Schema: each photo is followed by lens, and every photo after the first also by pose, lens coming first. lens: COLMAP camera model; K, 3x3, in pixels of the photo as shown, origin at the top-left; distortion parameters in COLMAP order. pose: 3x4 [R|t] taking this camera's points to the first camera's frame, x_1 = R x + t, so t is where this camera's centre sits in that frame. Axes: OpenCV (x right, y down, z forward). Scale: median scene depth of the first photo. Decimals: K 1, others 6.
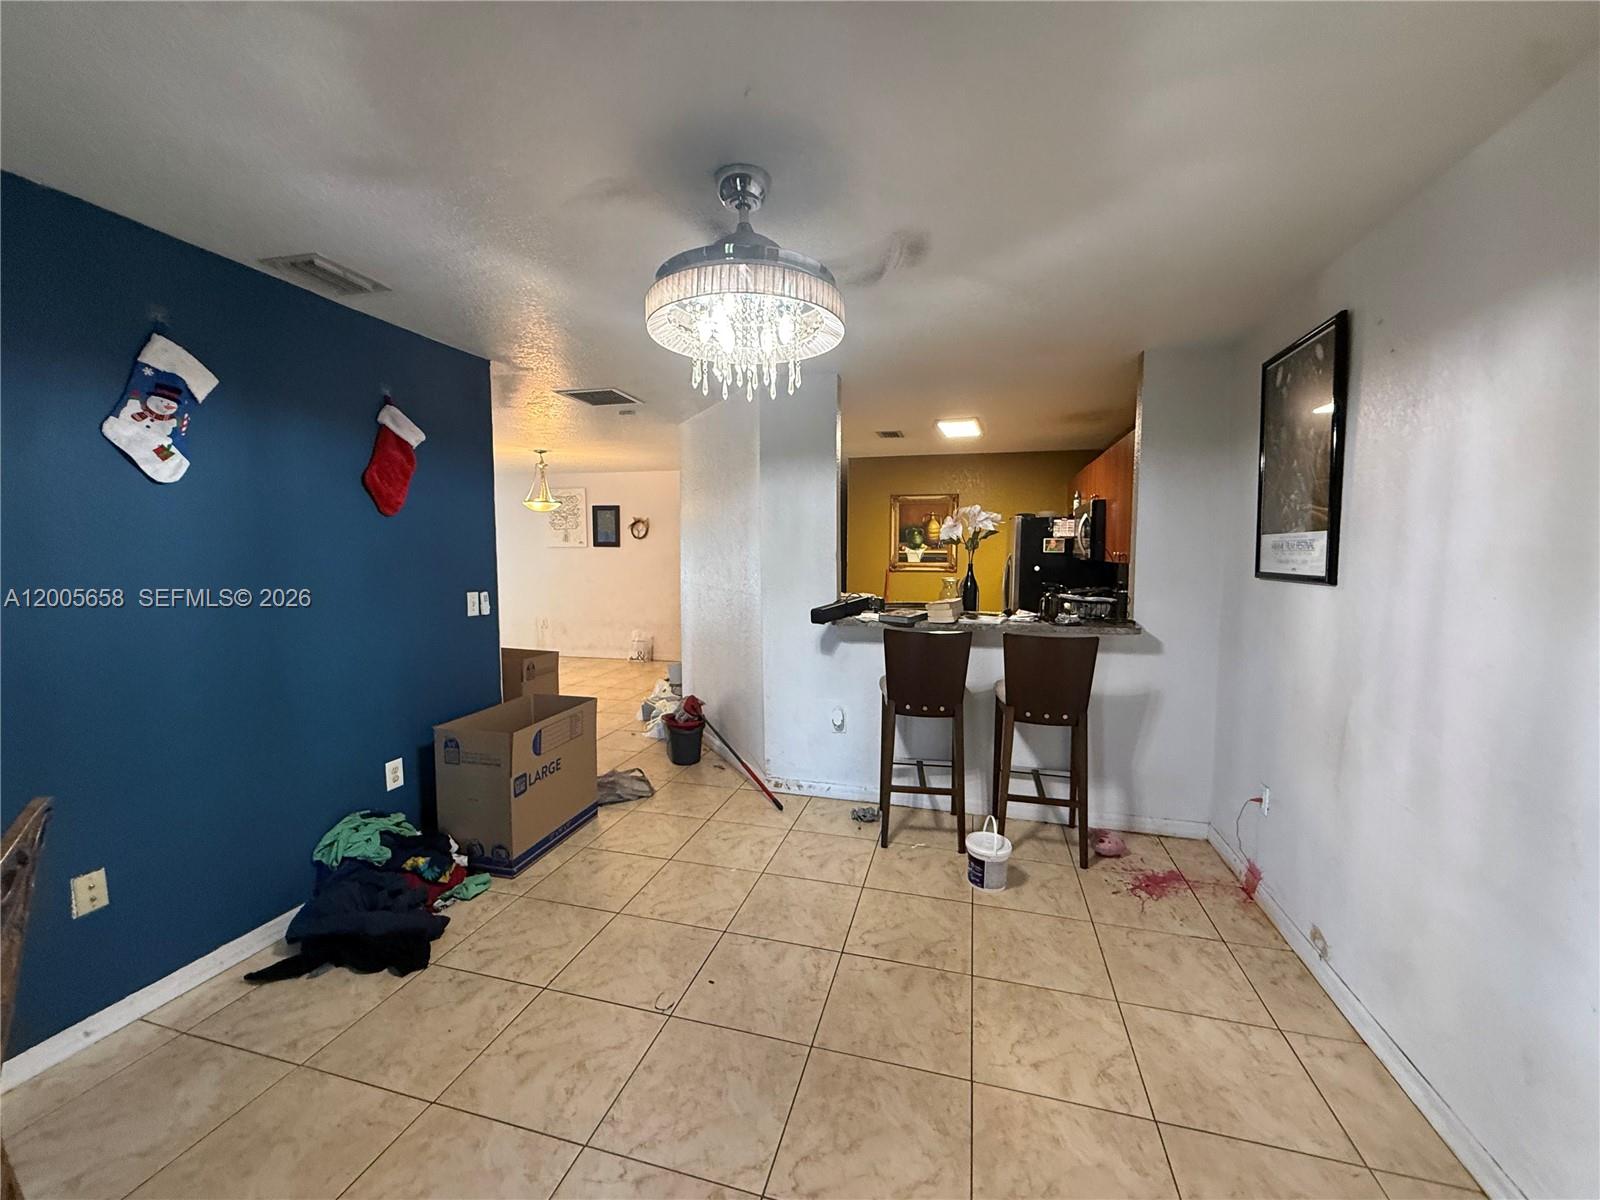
lens RADIAL K [[638.6, 0, 797.0], [0, 638.6, 599.0], [0, 0, 1]] dist [-0.001562, 0.000730]
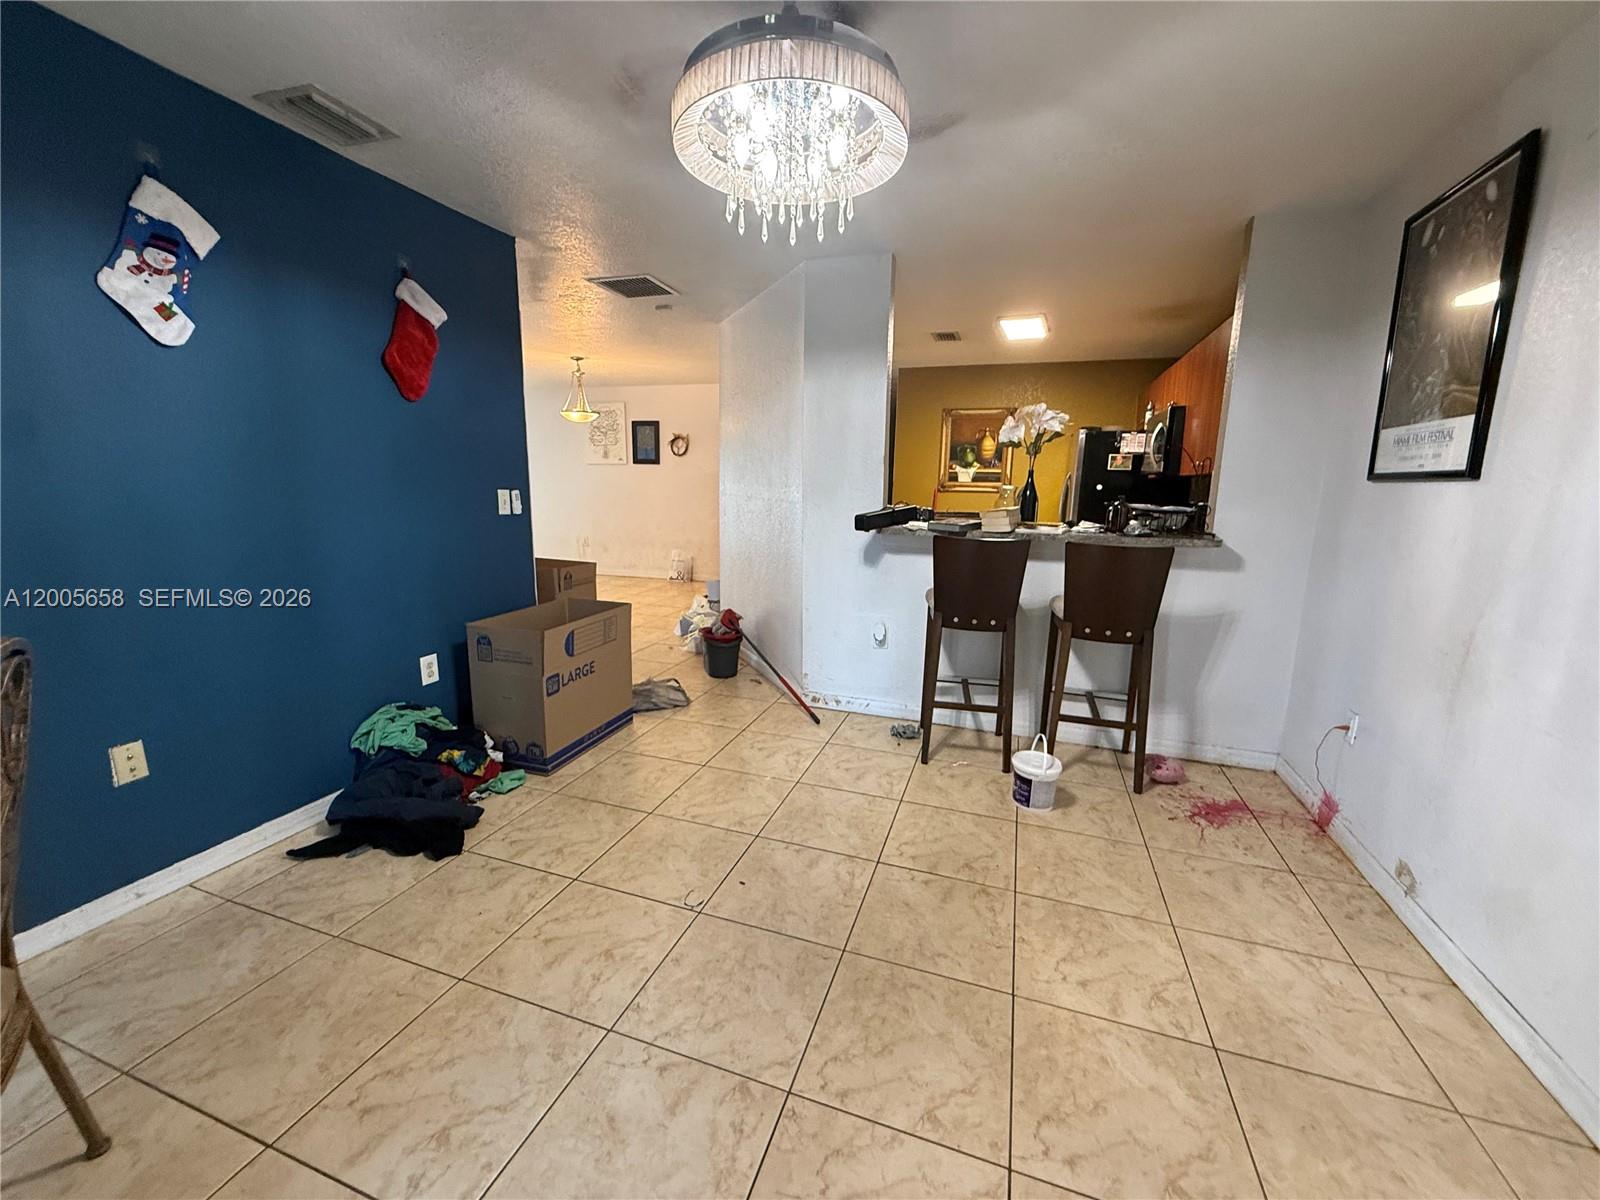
lens RADIAL K [[638.6, 0, 797.2], [0, 638.6, 598.3], [0, 0, 1]] dist [-0.001562, 0.000730]
pose [[0.997664, 0.027070, -0.062716, -0.000924], [-0.020459, 0.994393, 0.103745, 0.050671], [0.065173, -0.102220, 0.992625, 0.064247]]
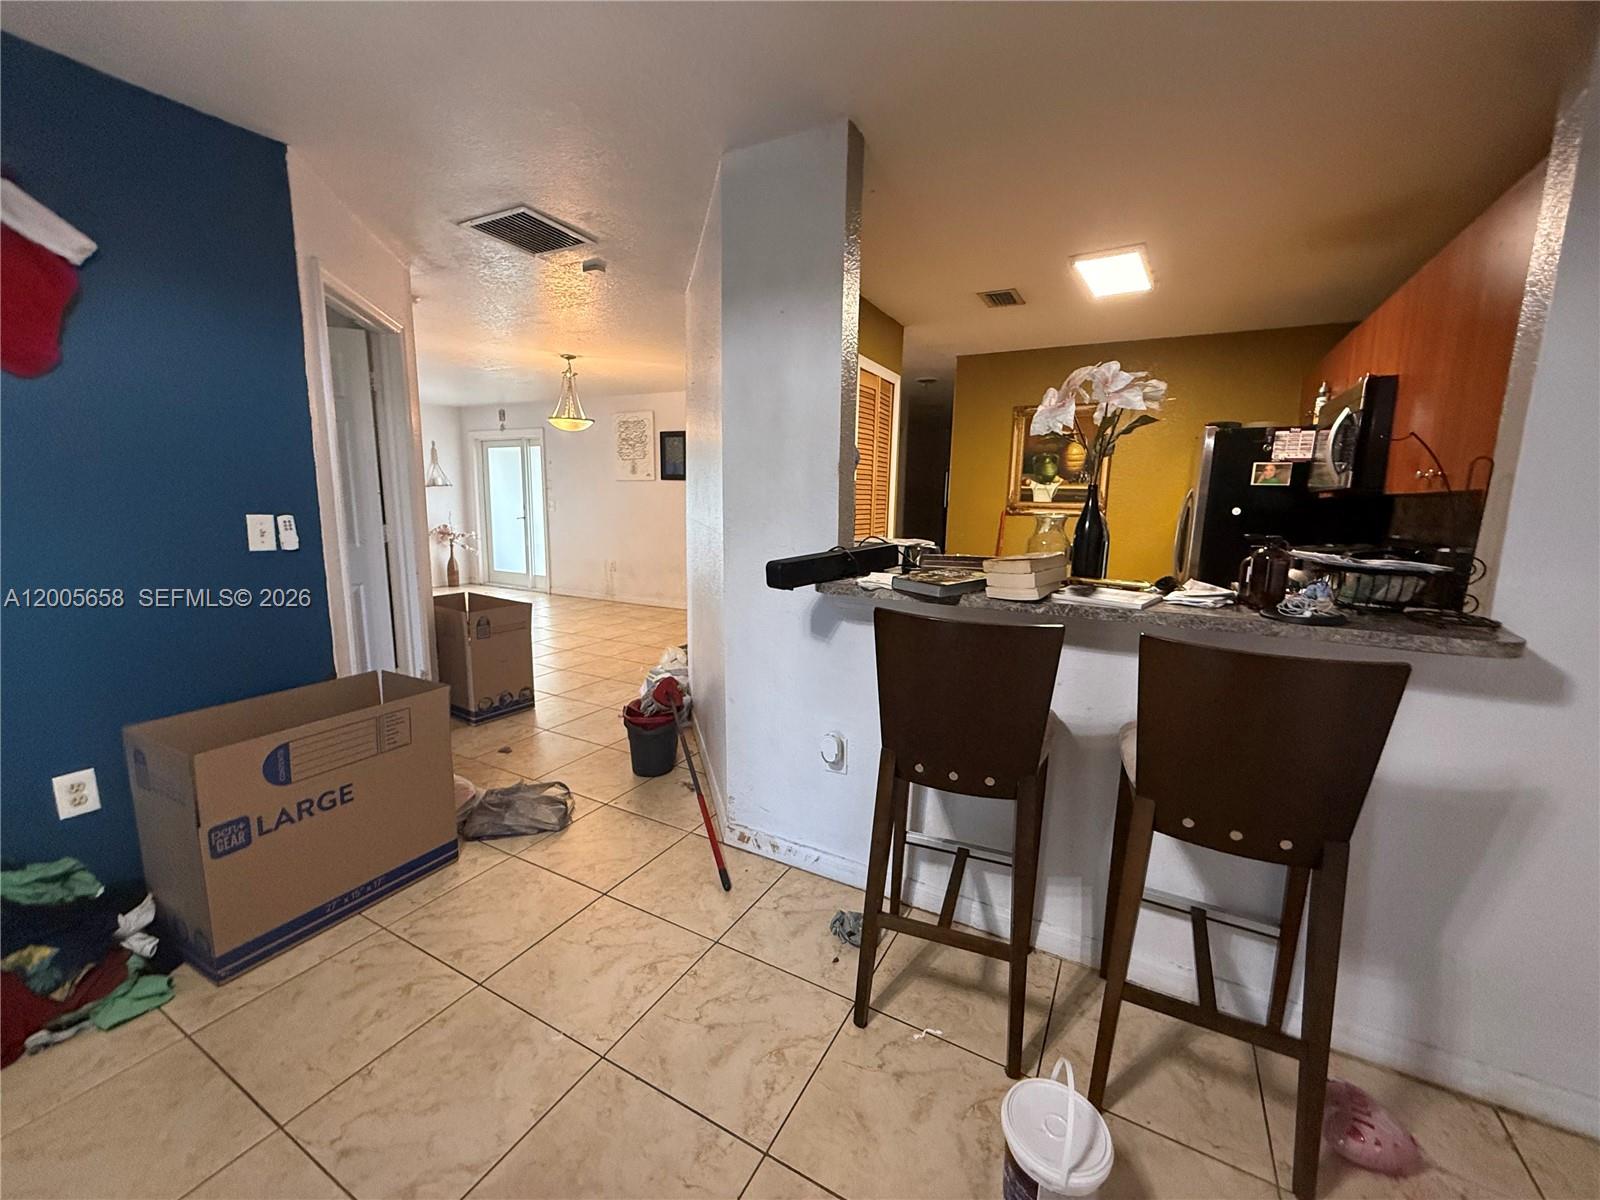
lens RADIAL K [[638.6, 0, 797.8], [0, 638.6, 599.0], [0, 0, 1]] dist [-0.001562, 0.000730]
pose [[0.971833, 0.053510, -0.229517, 0.210442], [-0.035147, 0.995899, 0.083362, 0.001743], [0.233037, -0.072947, 0.969728, 0.569270]]
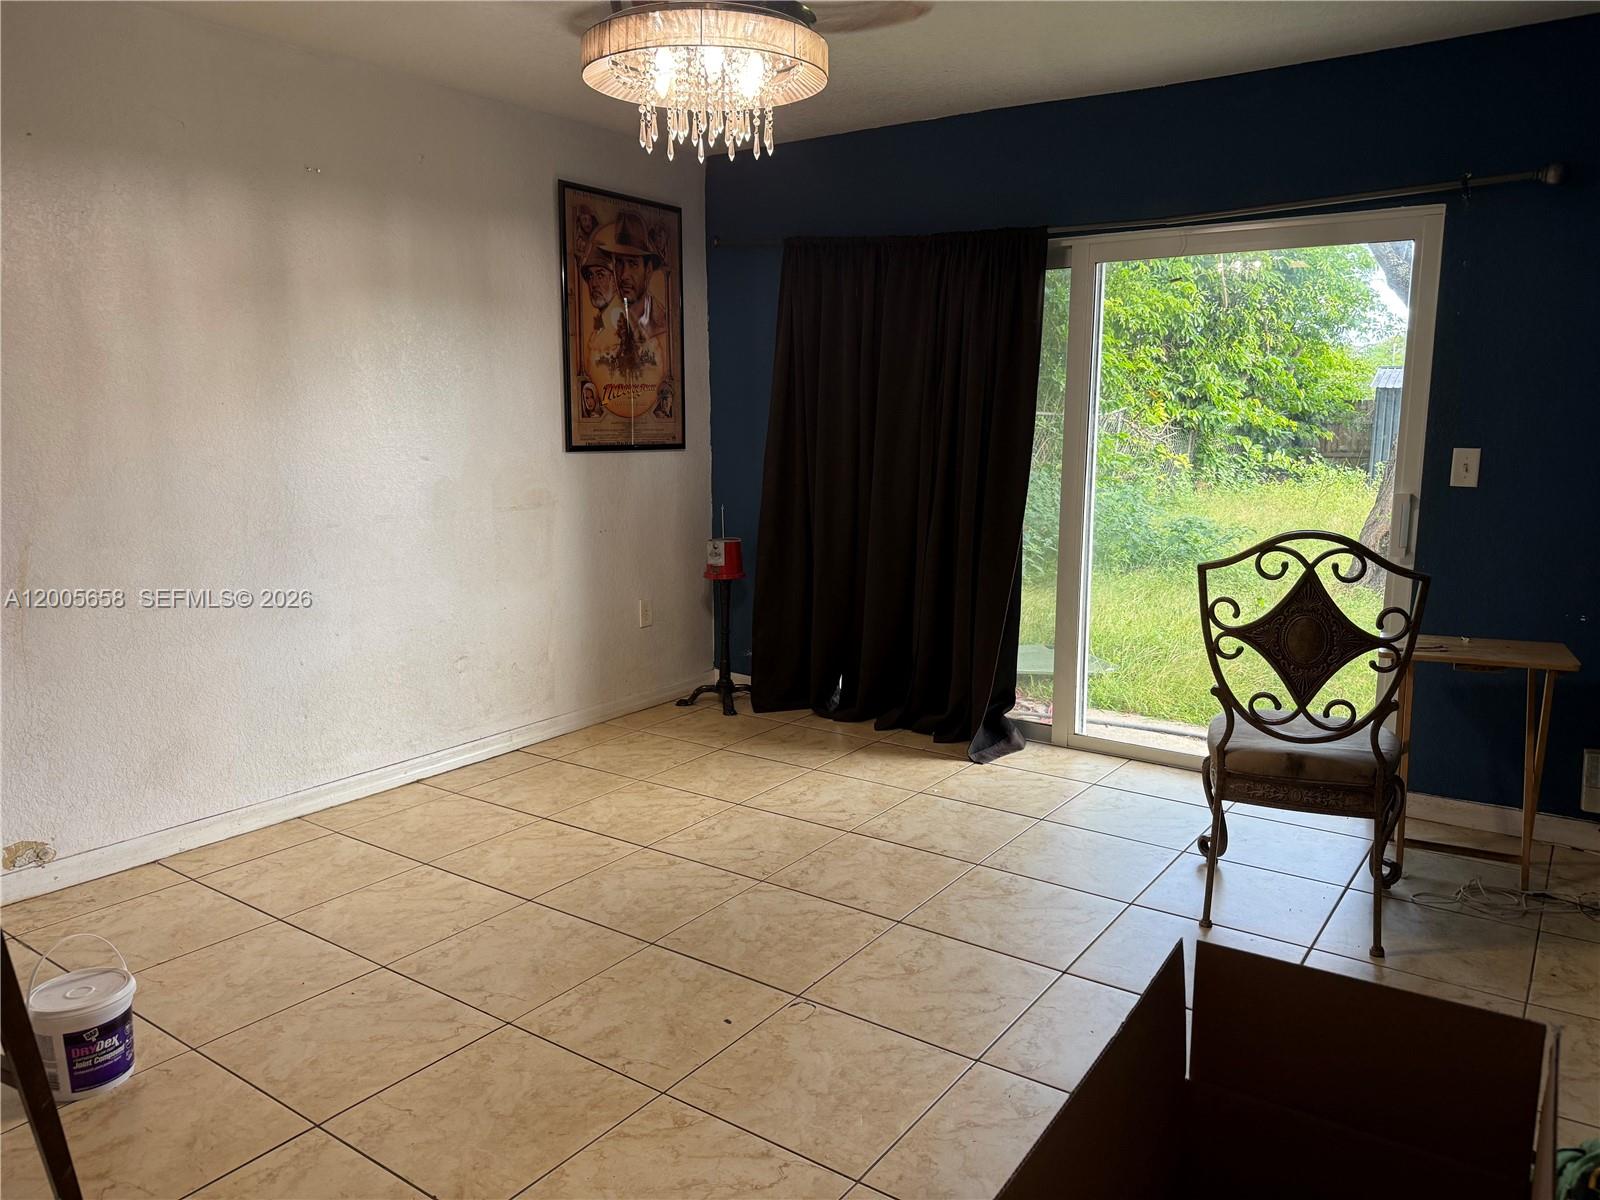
lens RADIAL K [[1137.3, 0, 802.7], [0, 1137.3, 604.7], [0, 0, 1]] dist [-0.006510, -0.003194]
pose [[-0.939329, -0.064316, 0.336935, -0.442680], [0.019165, 0.970890, 0.238758, -0.071254], [-0.342483, 0.230730, -0.910752, 1.500461]]
